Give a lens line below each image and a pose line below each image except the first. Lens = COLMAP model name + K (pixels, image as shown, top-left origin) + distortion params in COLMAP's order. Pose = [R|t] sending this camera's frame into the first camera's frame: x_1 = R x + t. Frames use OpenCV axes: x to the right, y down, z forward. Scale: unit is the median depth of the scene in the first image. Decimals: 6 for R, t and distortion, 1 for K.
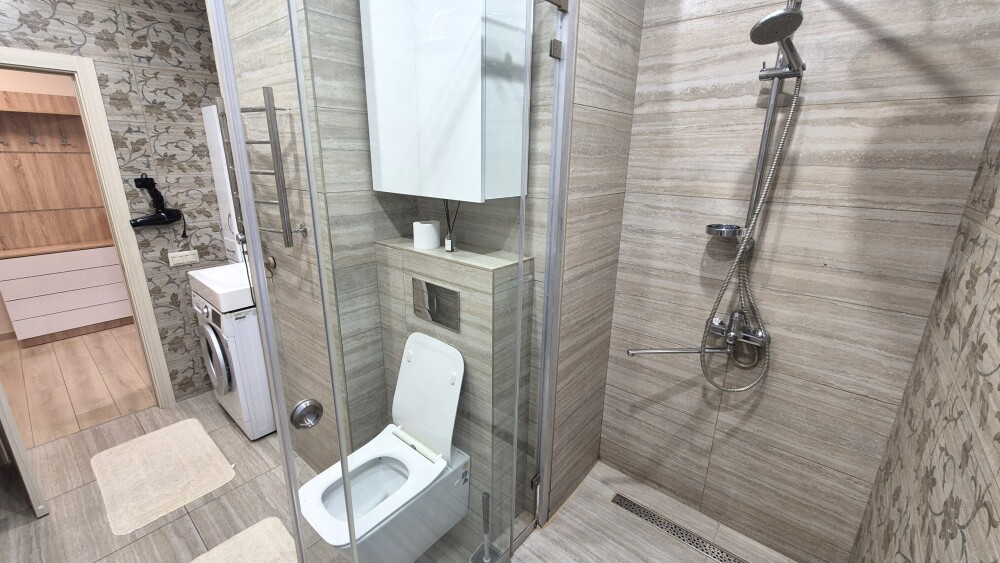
lens RADIAL K [[416.1, 0, 499.6], [0, 416.1, 277.4], [0, 0, 1]] dist [0.003009, 0.000065]
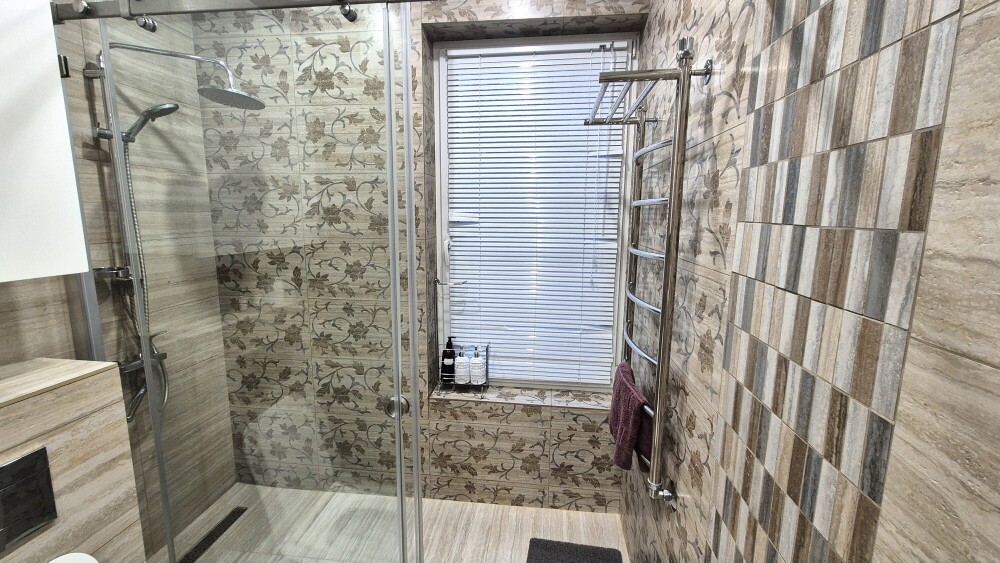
lens RADIAL K [[411.9, 0, 498.6], [0, 411.9, 278.1], [0, 0, 1]] dist [0.001844, 0.000065]
pose [[-0.549090, -0.145022, 0.823085, -0.507178], [0.223969, 0.923277, 0.312087, -0.123522], [-0.805194, 0.355709, -0.474482, 0.430875]]
